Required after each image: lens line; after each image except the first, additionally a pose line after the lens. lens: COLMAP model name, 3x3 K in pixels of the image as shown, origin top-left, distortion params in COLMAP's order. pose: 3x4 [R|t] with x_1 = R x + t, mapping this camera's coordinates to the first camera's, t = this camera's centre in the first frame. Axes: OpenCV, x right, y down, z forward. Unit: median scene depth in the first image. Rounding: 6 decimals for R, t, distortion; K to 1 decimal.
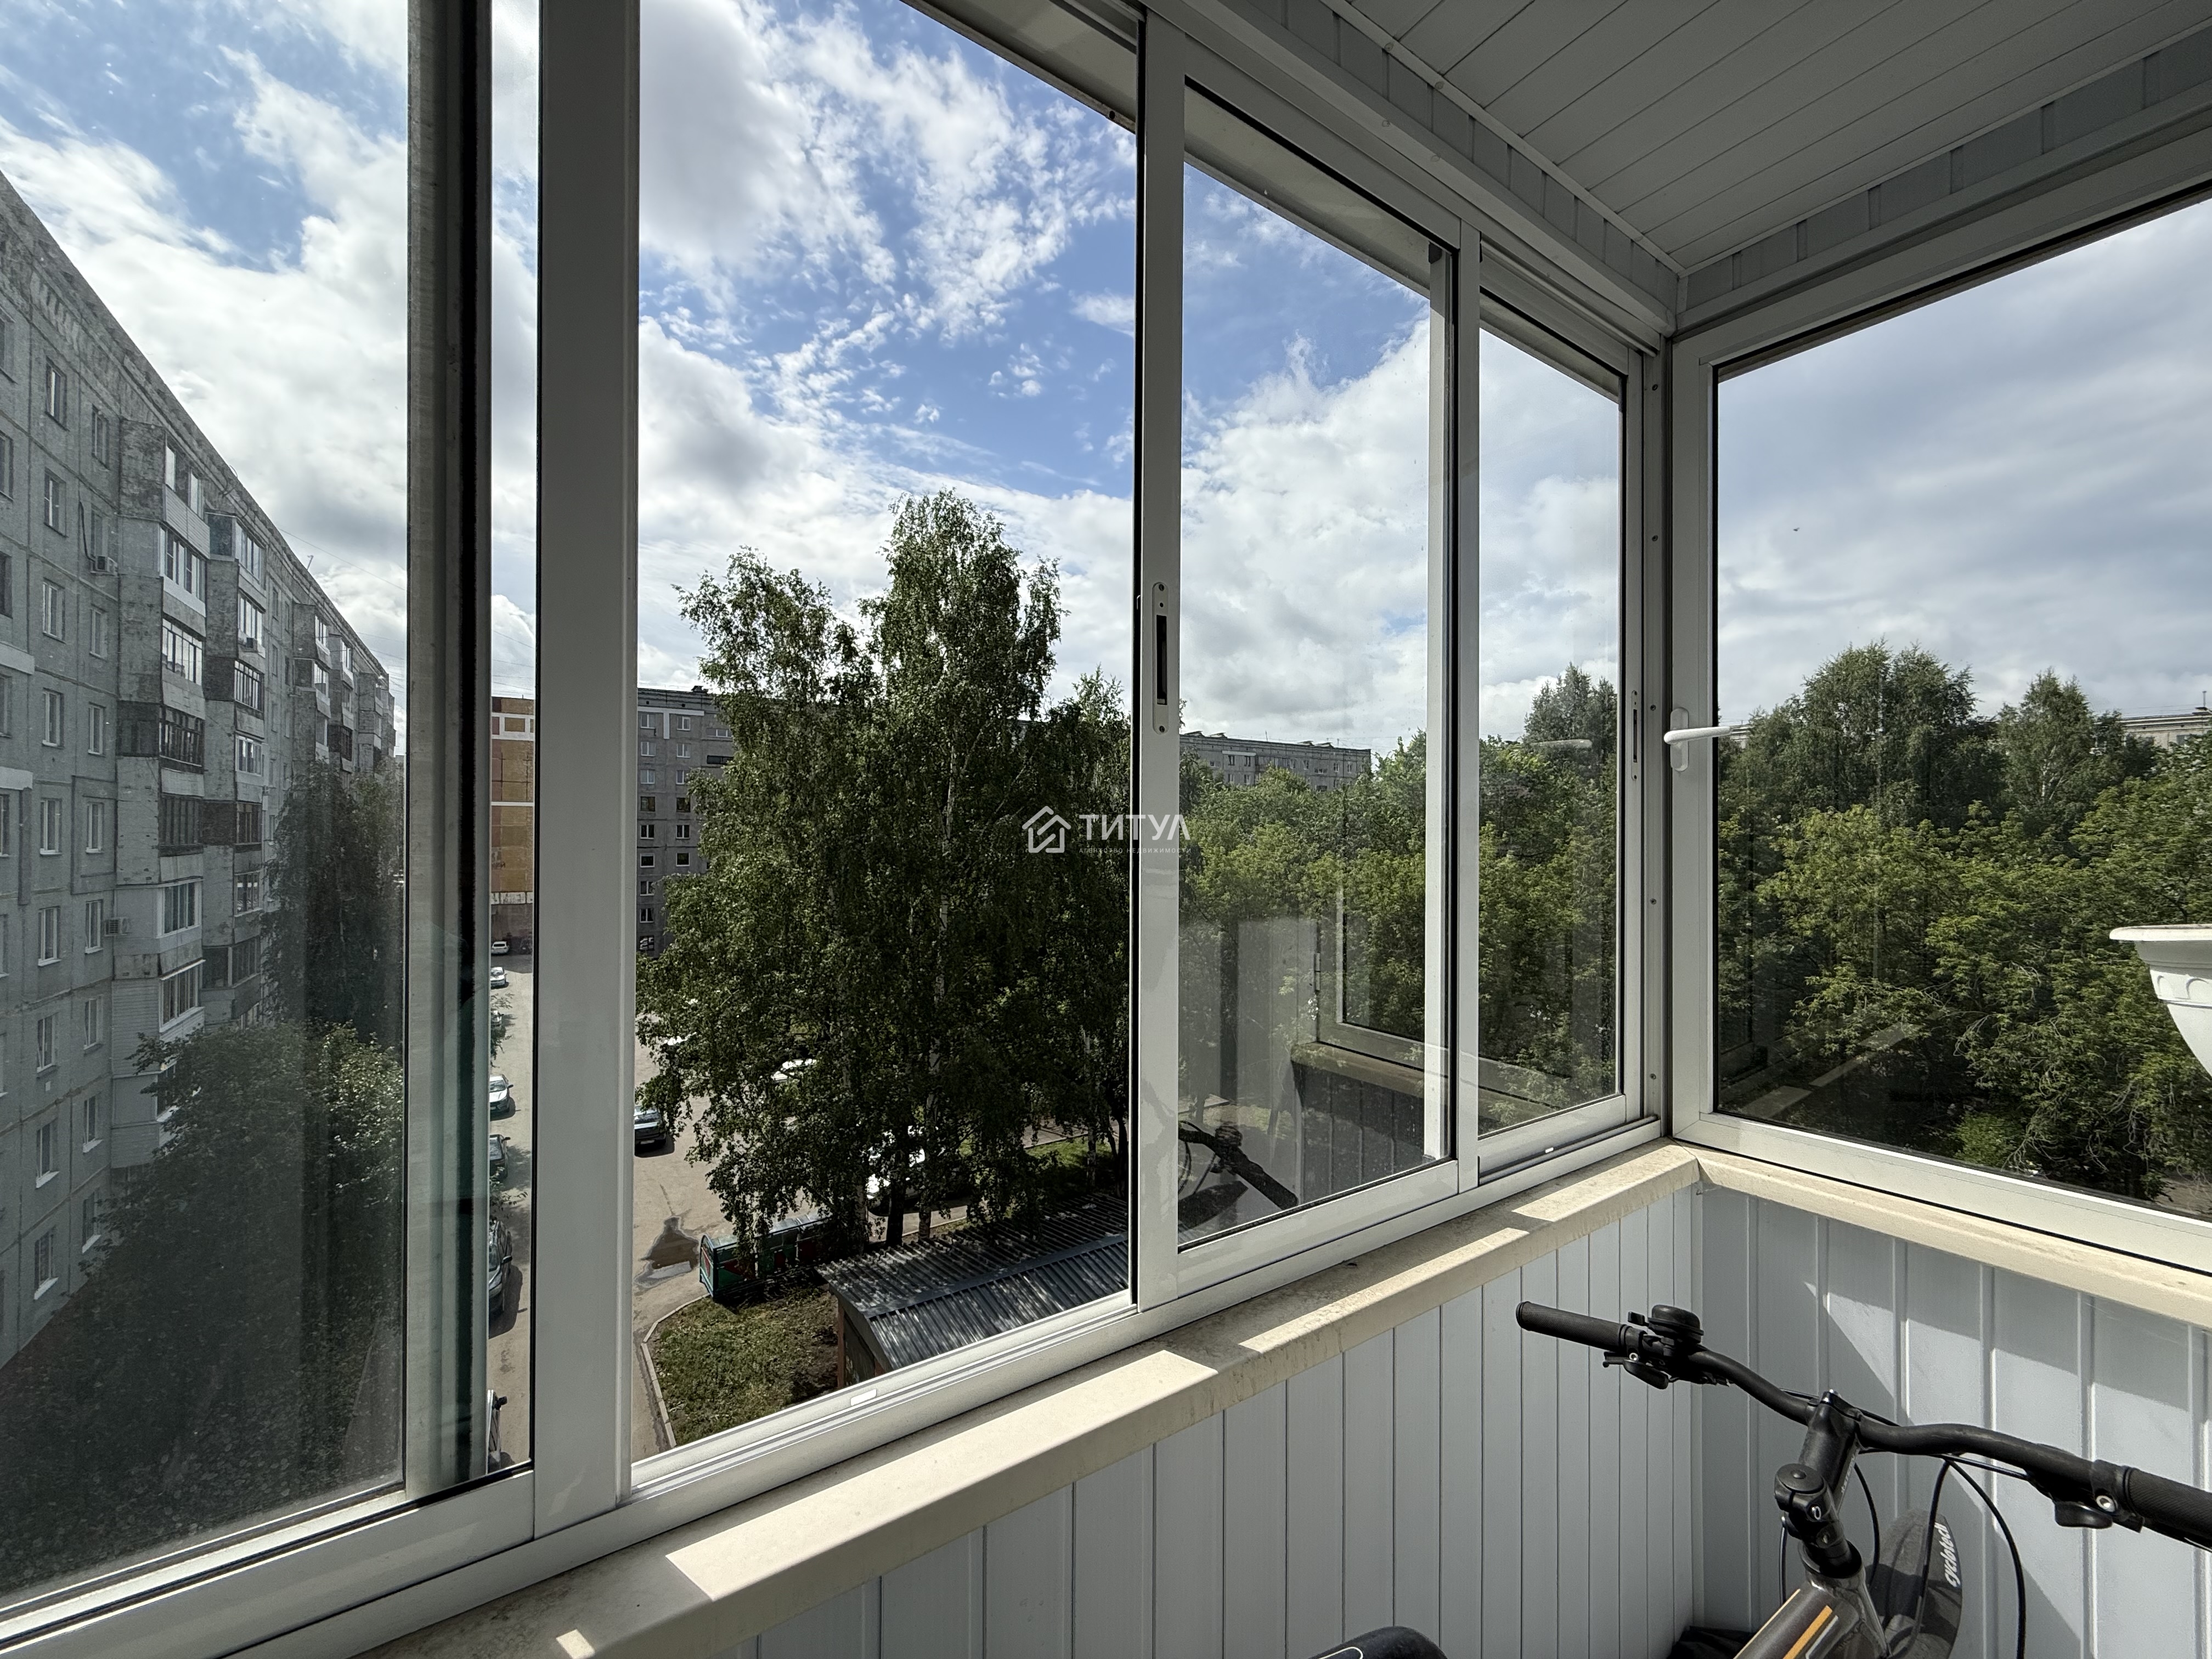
lens RADIAL K [[880.5, 0, 1100.3], [0, 880.5, 831.2], [0, 0, 1]] dist [0.001867, -0.000104]
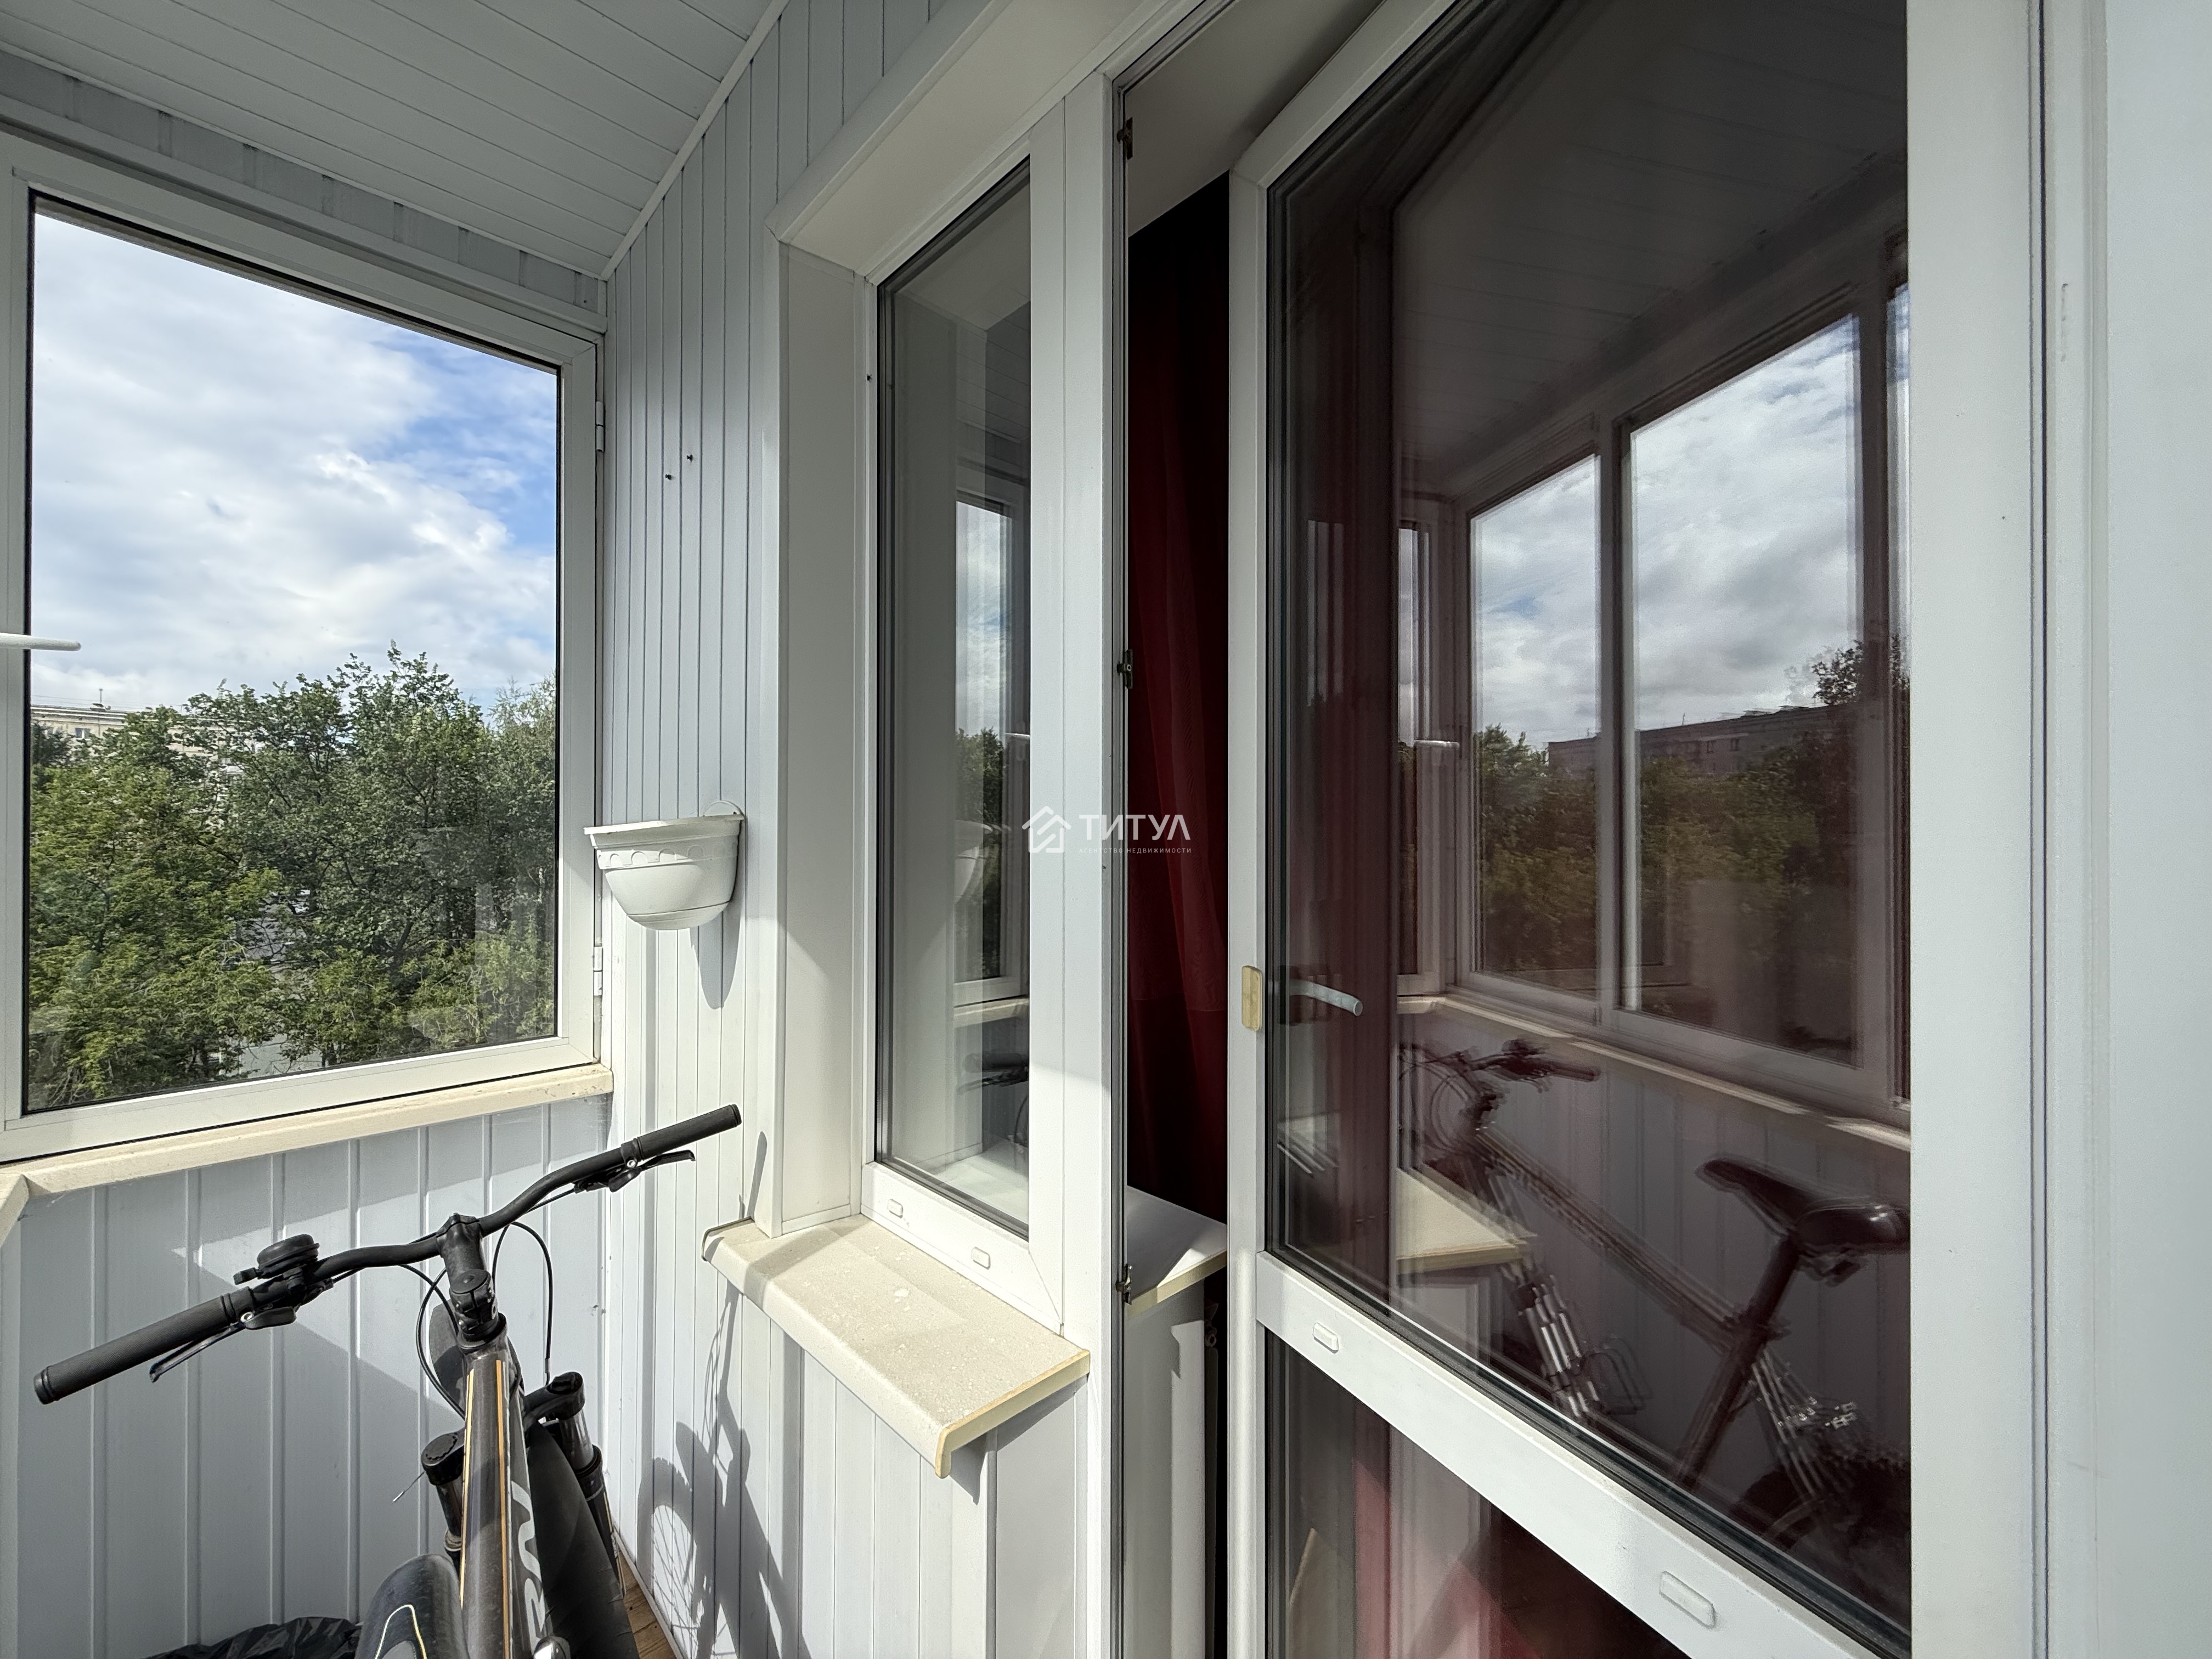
lens RADIAL K [[880.5, 0, 1096.3], [0, 880.5, 821.6], [0, 0, 1]] dist [0.001867, -0.000104]
pose [[-0.180252, 0.003144, 0.983615, -0.443110], [-0.000337, 0.999995, -0.003258, 0.088508], [-0.983620, -0.000919, -0.180250, 0.303138]]
